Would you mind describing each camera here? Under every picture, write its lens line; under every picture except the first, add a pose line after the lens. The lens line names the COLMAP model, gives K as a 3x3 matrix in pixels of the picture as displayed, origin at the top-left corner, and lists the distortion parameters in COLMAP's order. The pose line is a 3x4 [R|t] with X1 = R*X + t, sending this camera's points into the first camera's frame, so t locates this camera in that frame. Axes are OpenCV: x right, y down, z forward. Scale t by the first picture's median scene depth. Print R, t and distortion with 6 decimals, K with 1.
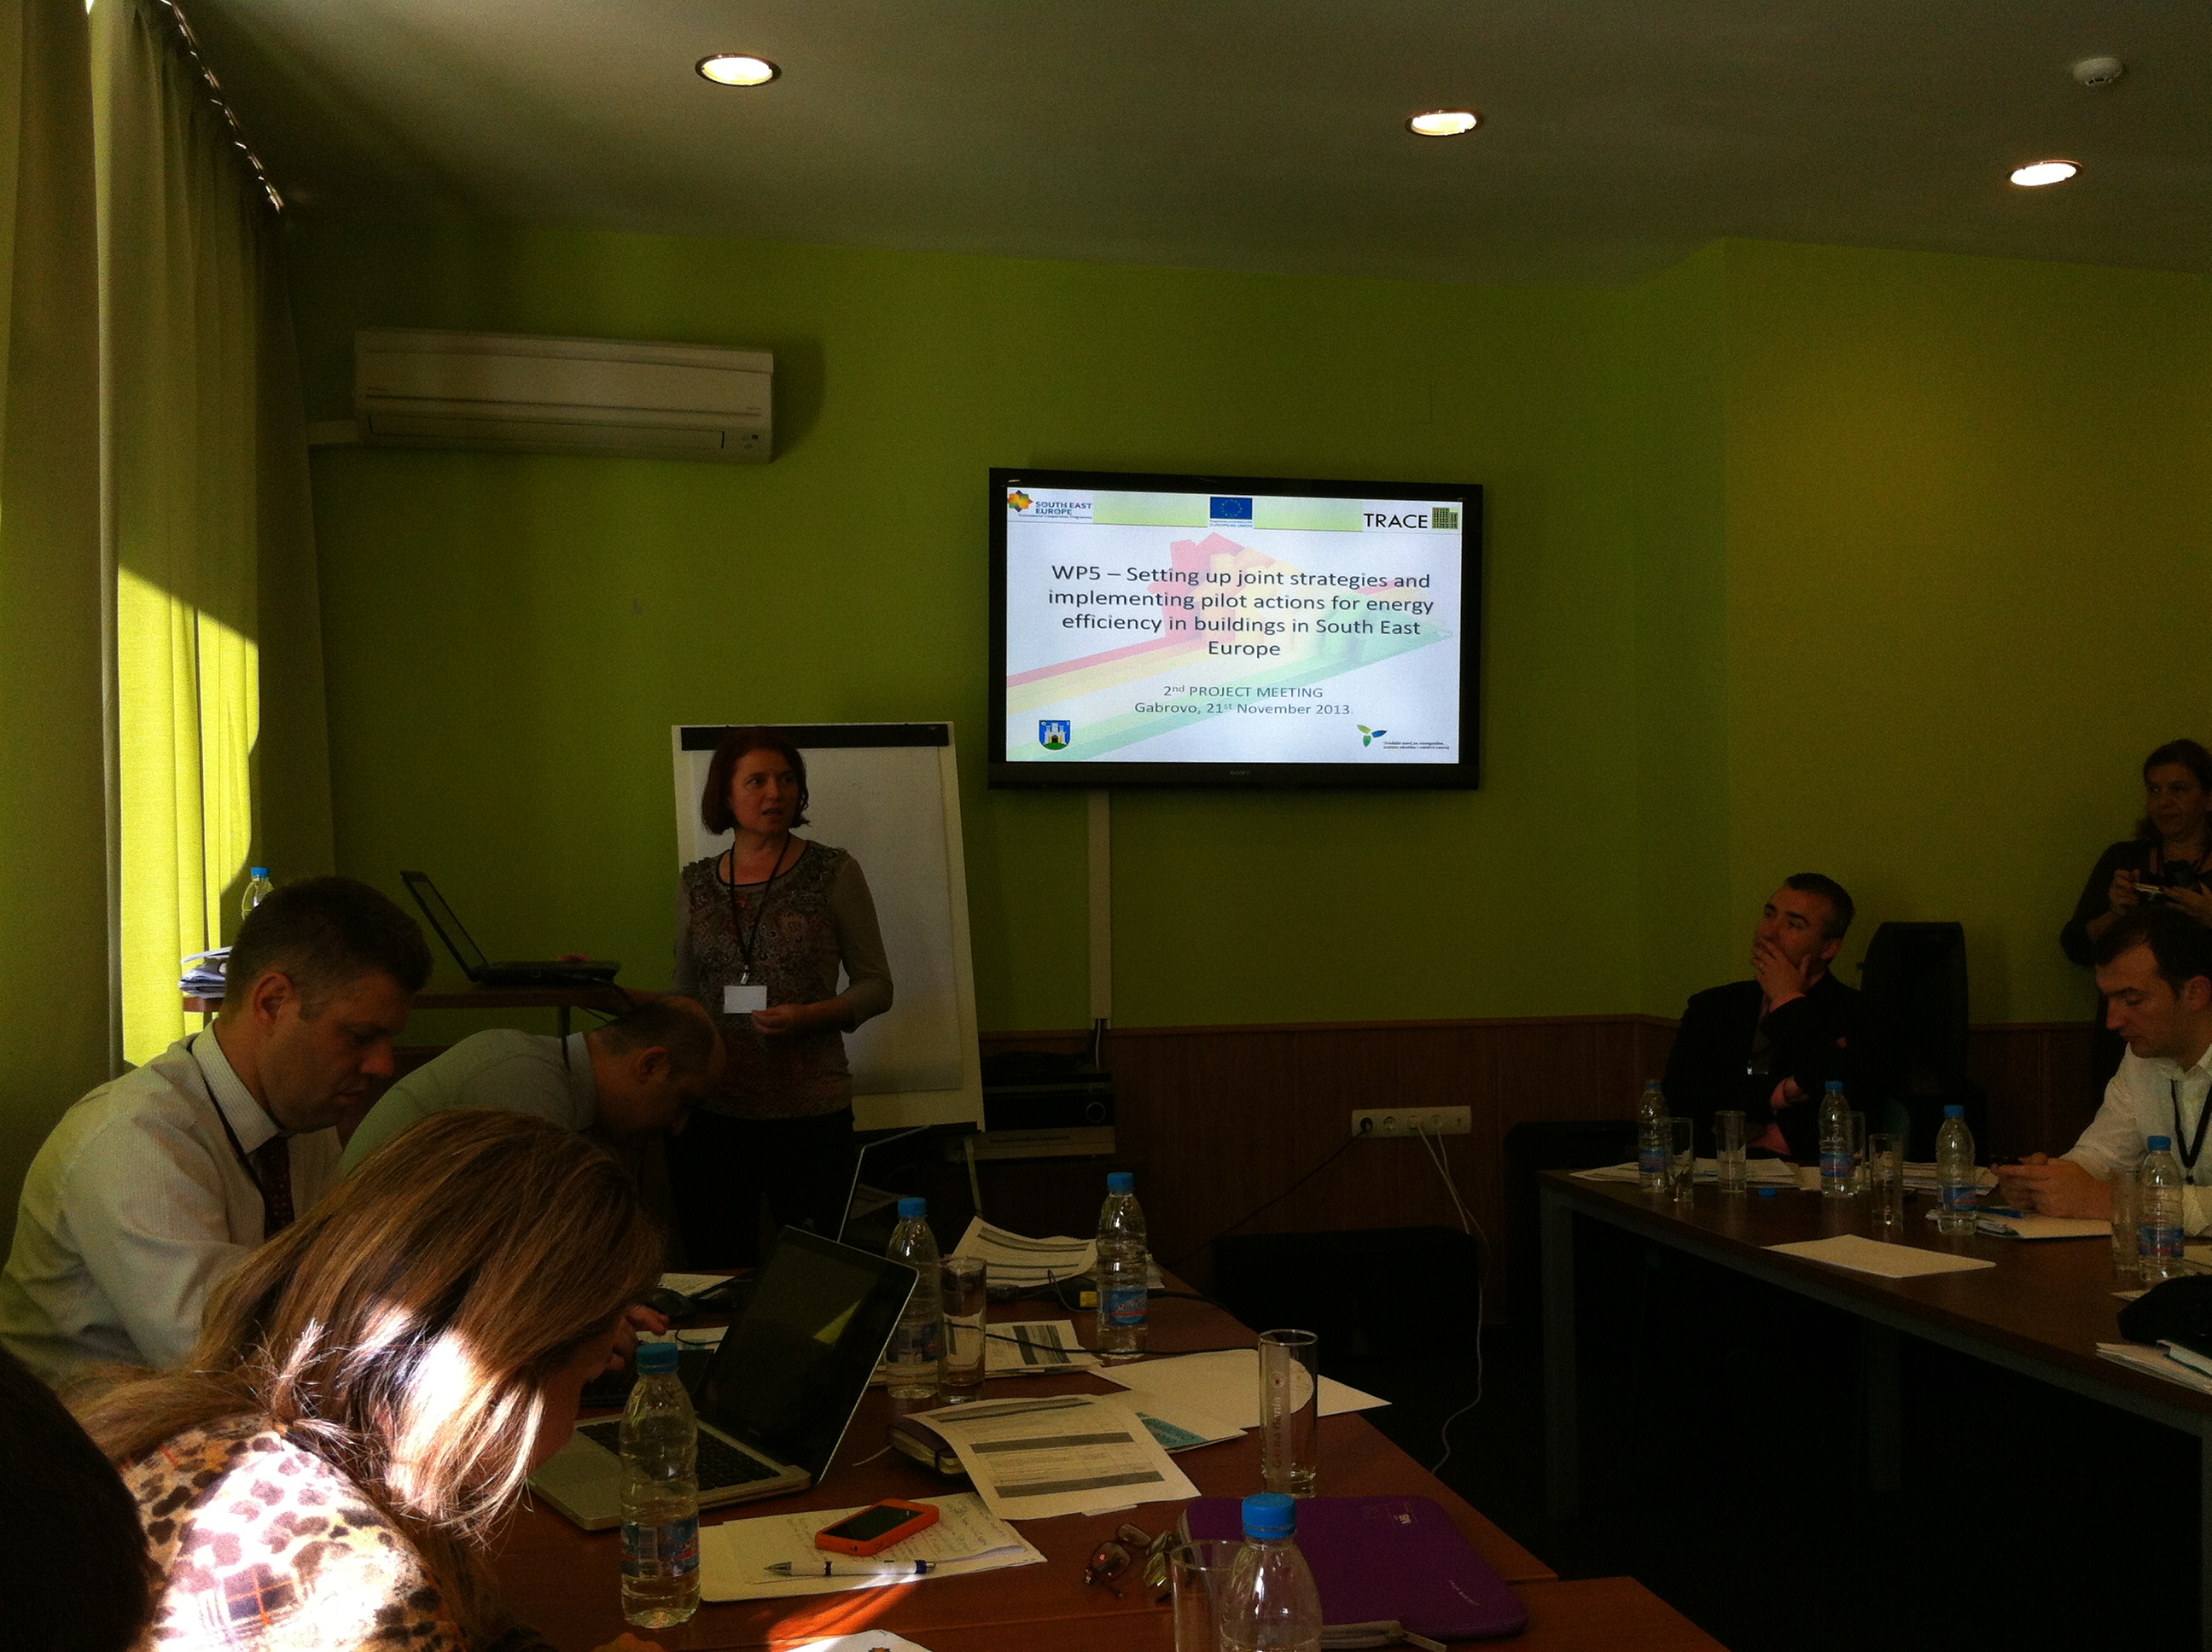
lens RADIAL K [[2238.6, 0, 1090.3], [0, 2238.6, 819.1], [0, 0, 1]] dist [0.106778, -0.296438]
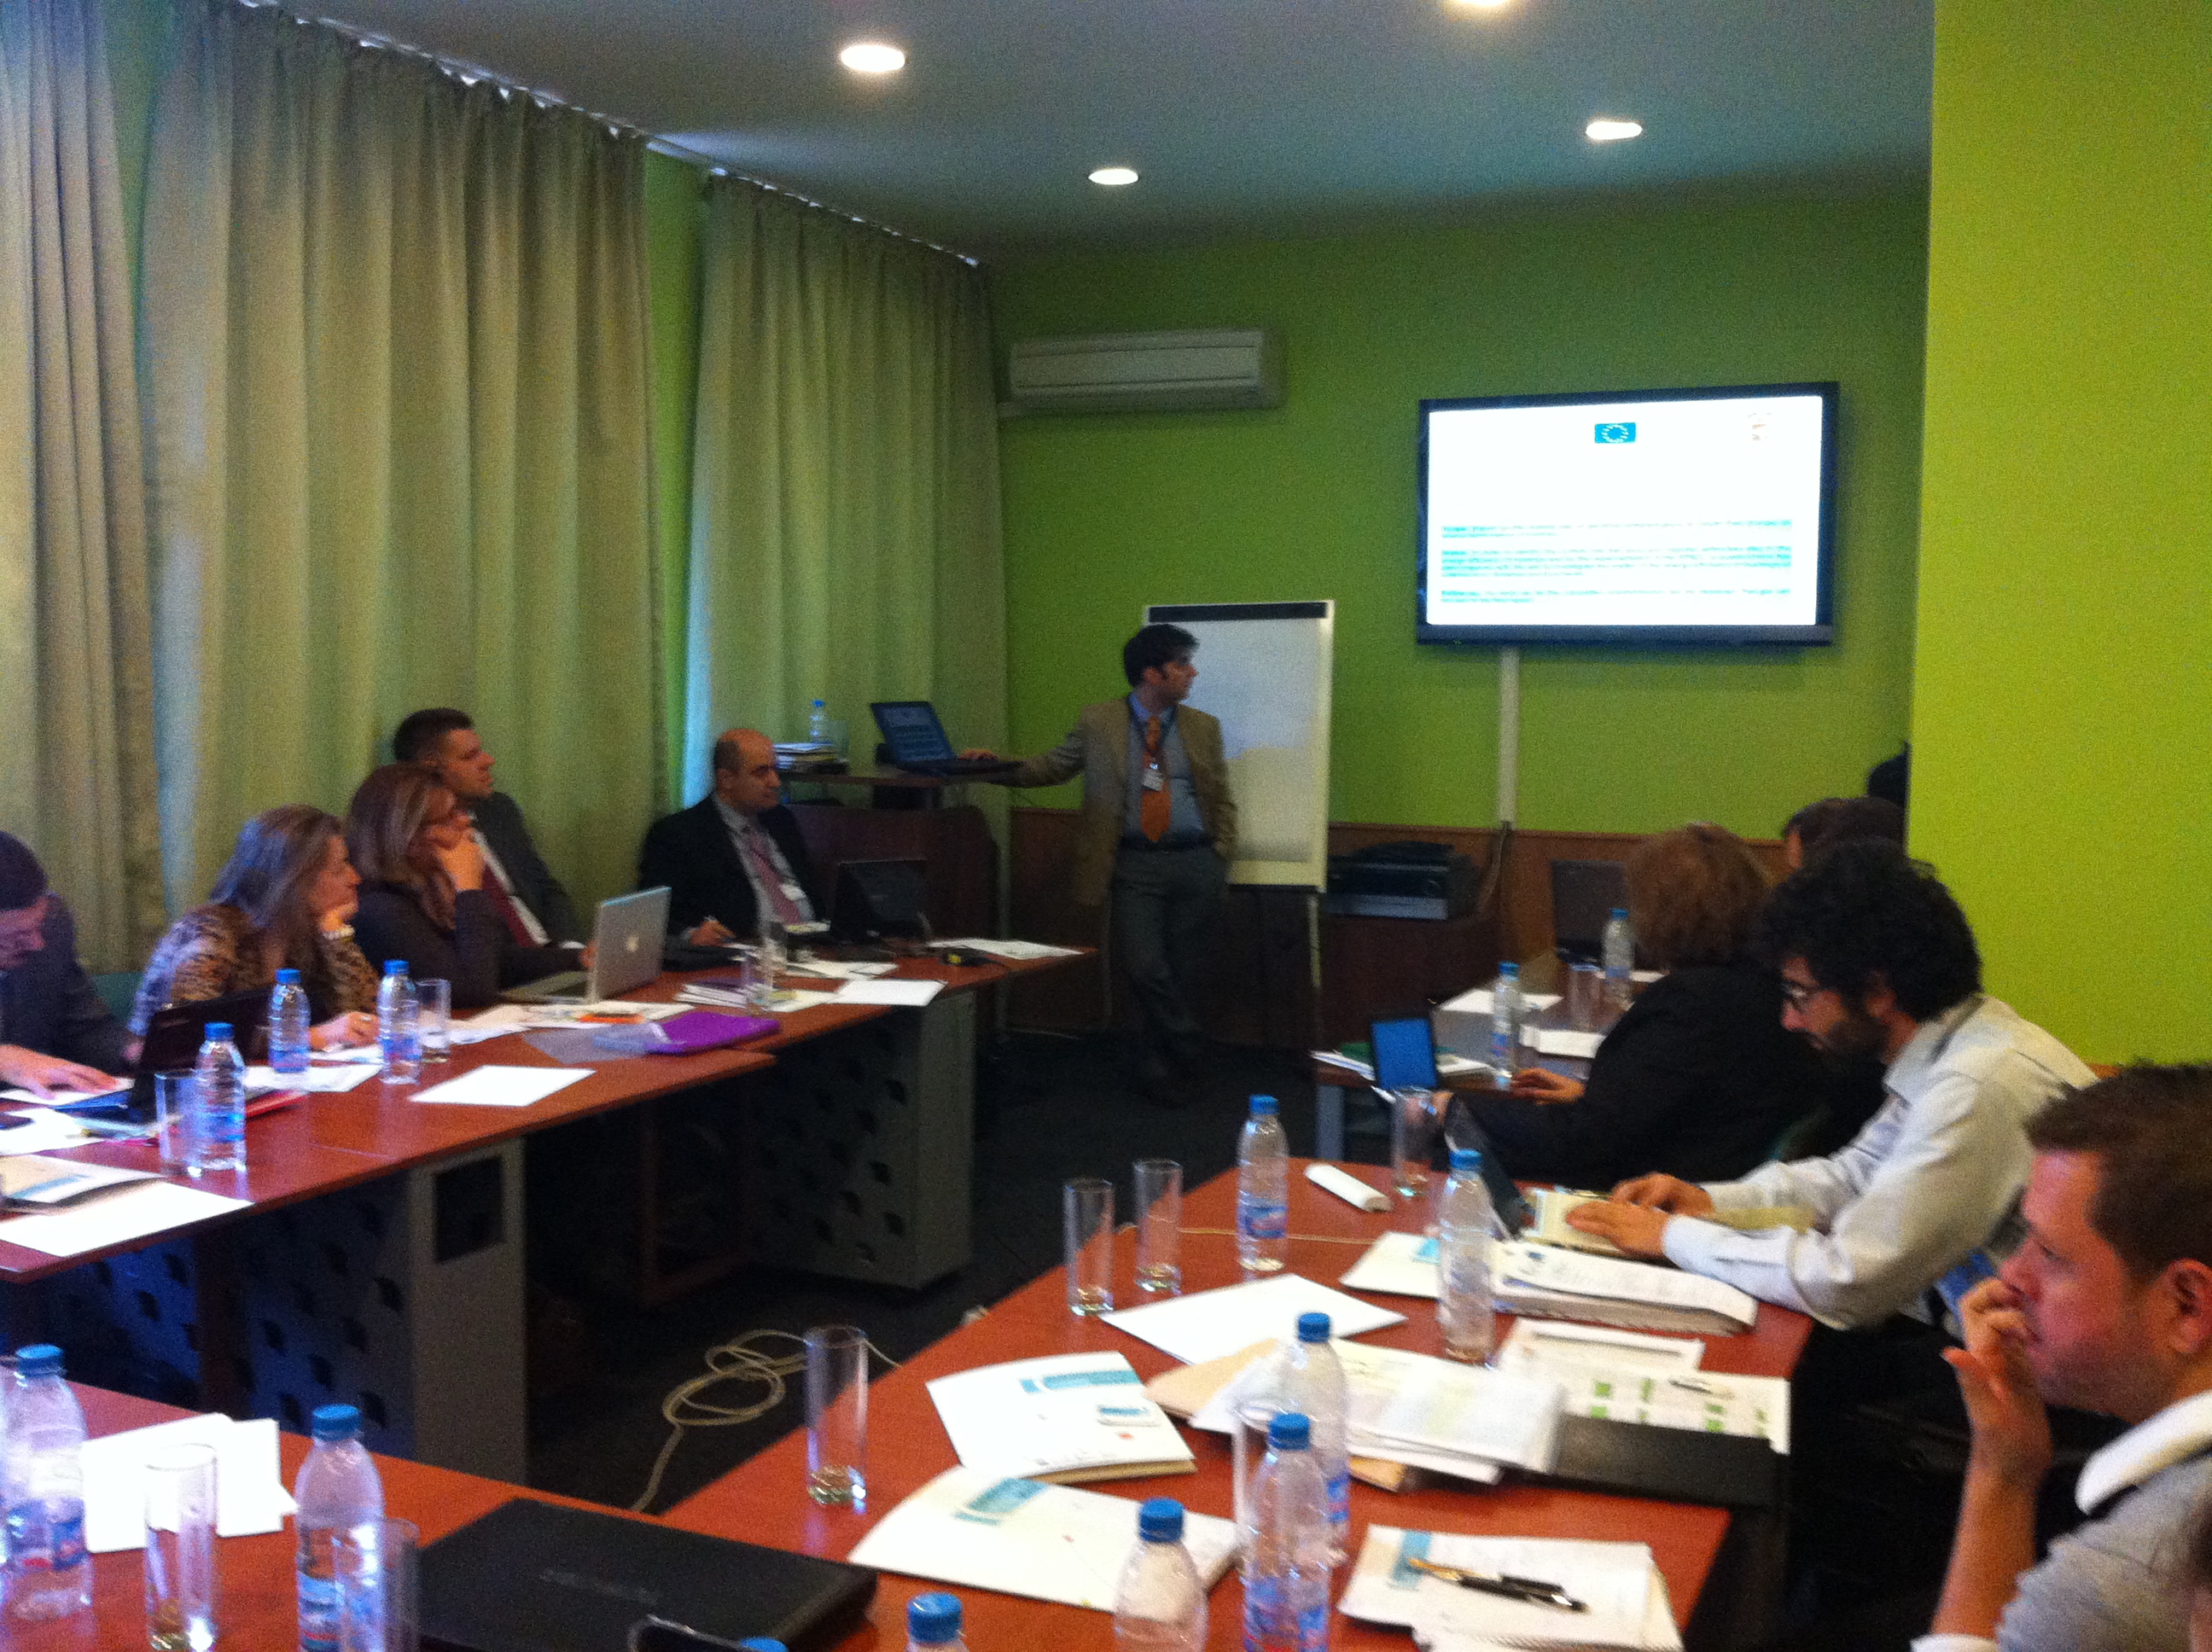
lens RADIAL K [[2272.5, 0, 1111.9], [0, 2272.5, 845.4], [0, 0, 1]] dist [0.094456, -0.272436]
pose [[0.780064, 0.066849, -0.622119, 0.764183], [0.002103, 0.993991, 0.109445, -0.049960], [0.625697, -0.086683, 0.775235, -0.202948]]
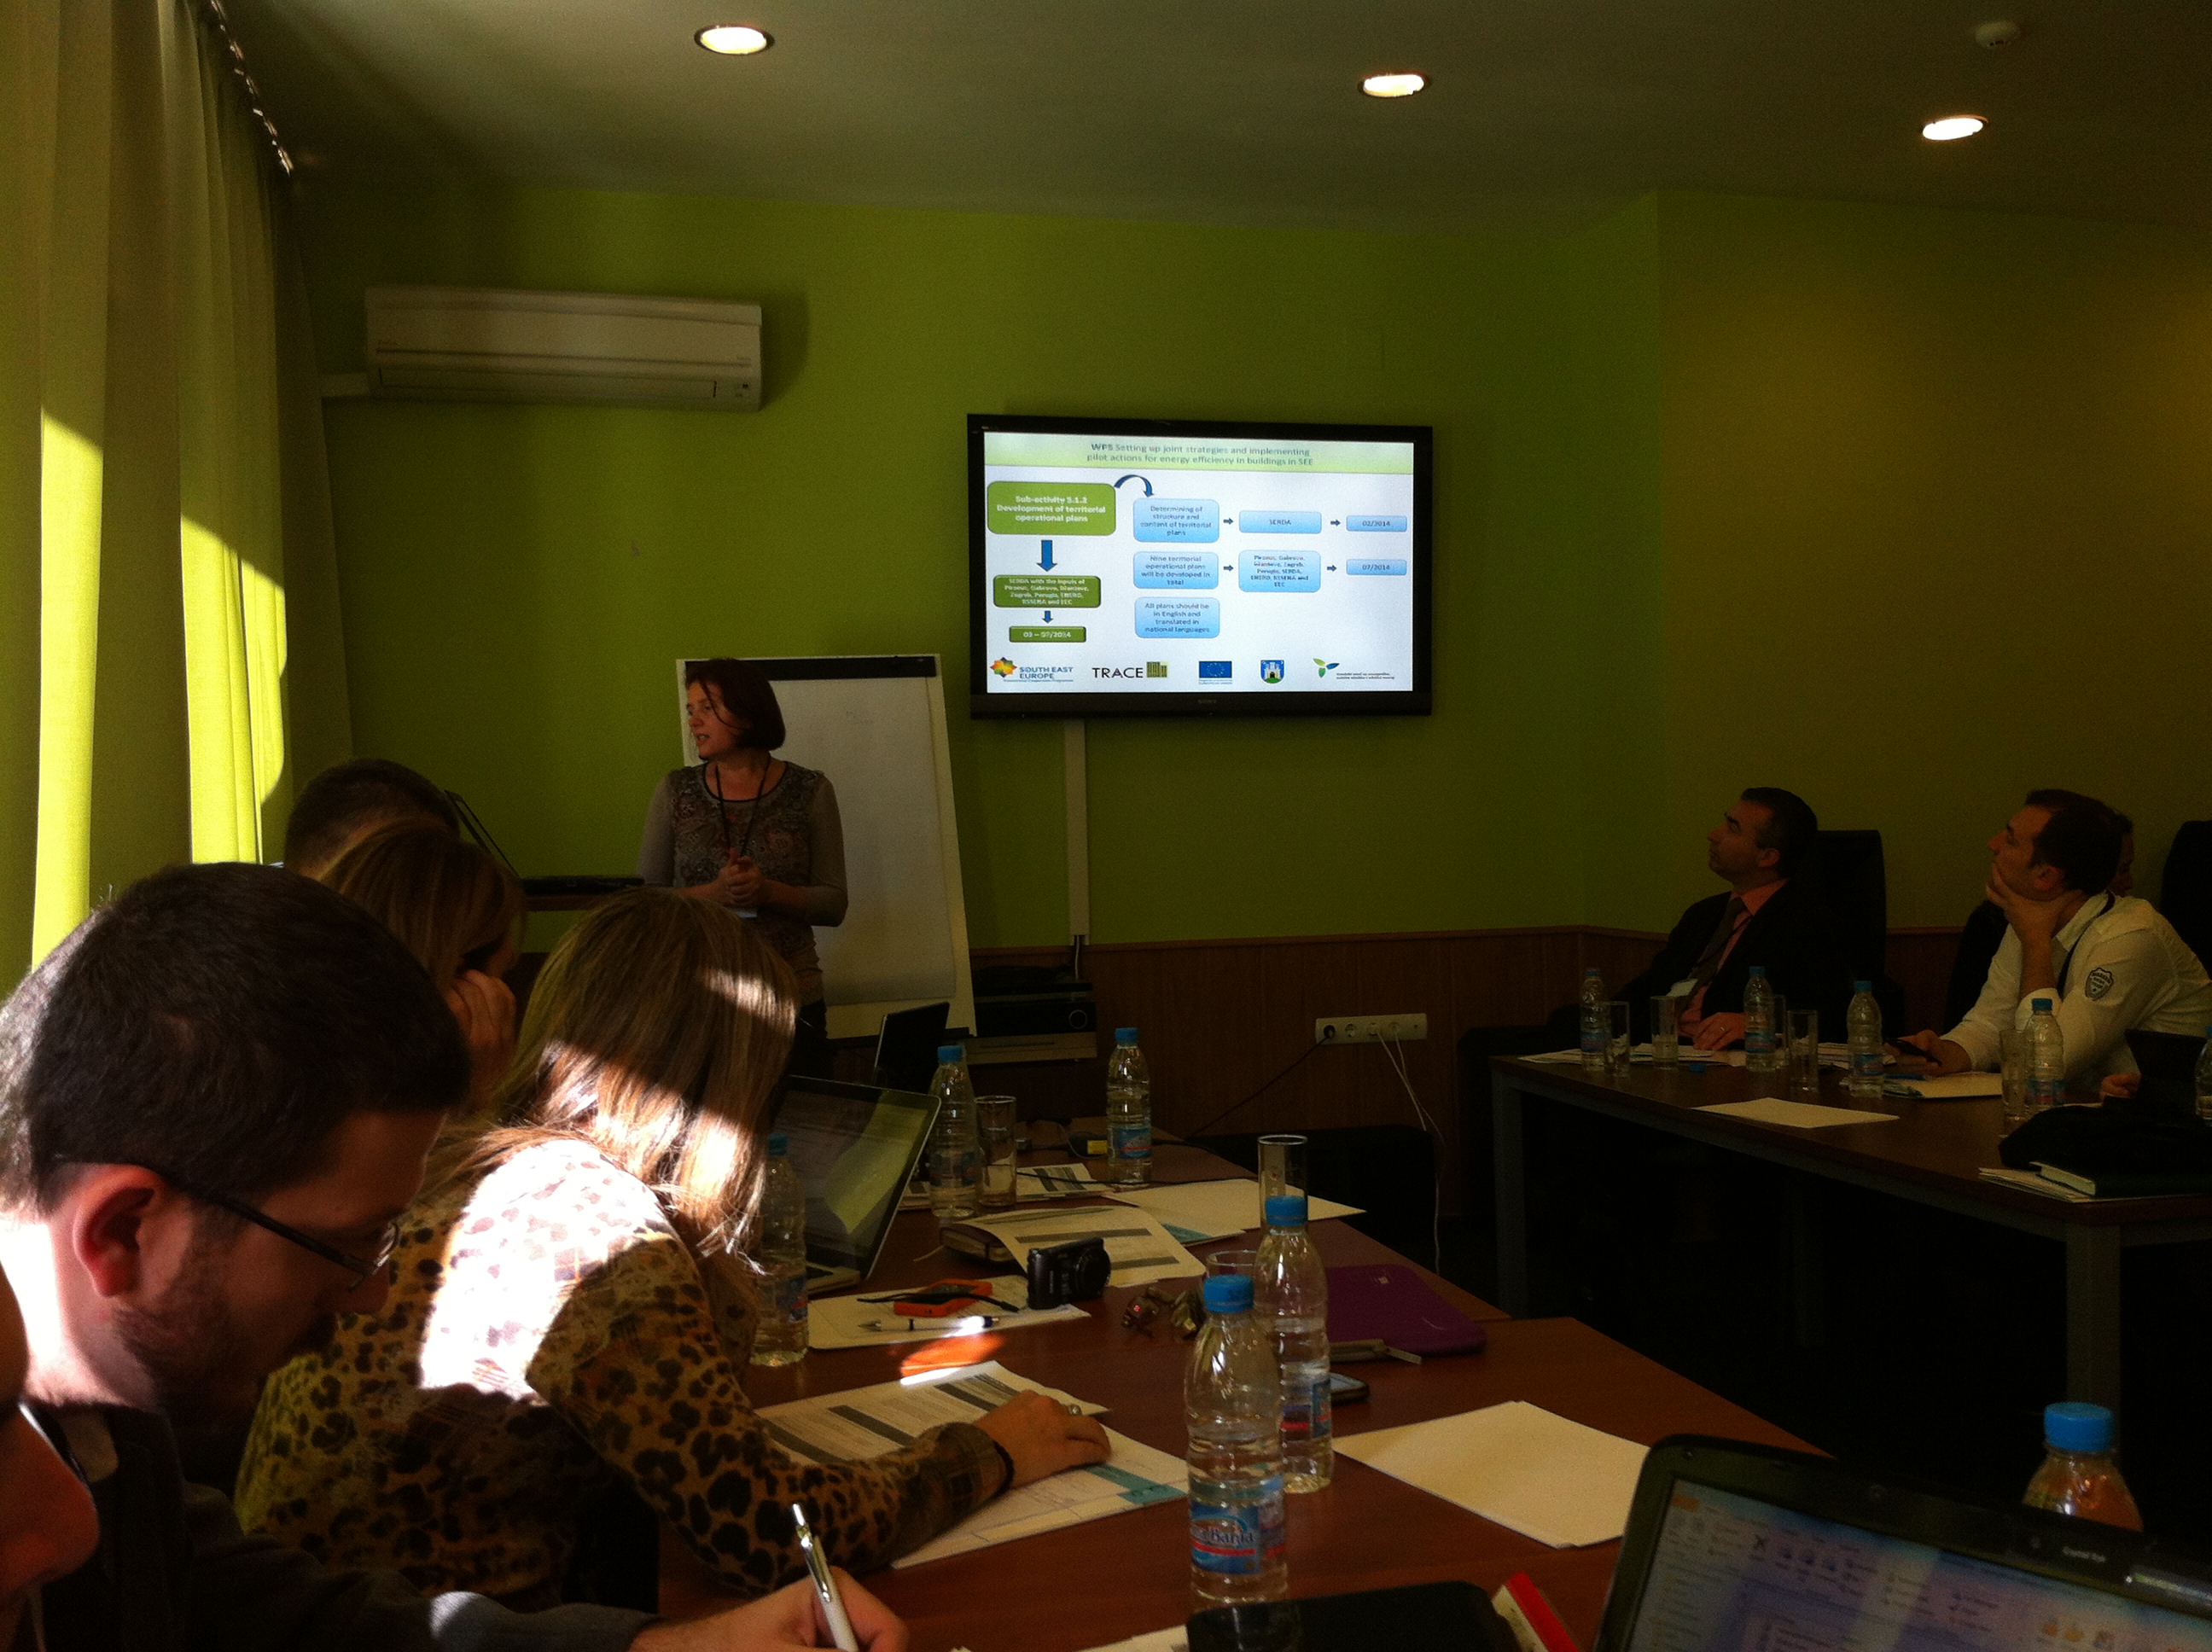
lens RADIAL K [[2239.4, 0, 1106.0], [0, 2239.4, 826.0], [0, 0, 1]] dist [0.096273, -0.252422]
pose [[0.999493, -0.013927, 0.028616, -0.014482], [0.013206, 0.999595, 0.025223, 0.012813], [-0.028956, -0.024832, 0.999272, -0.069421]]
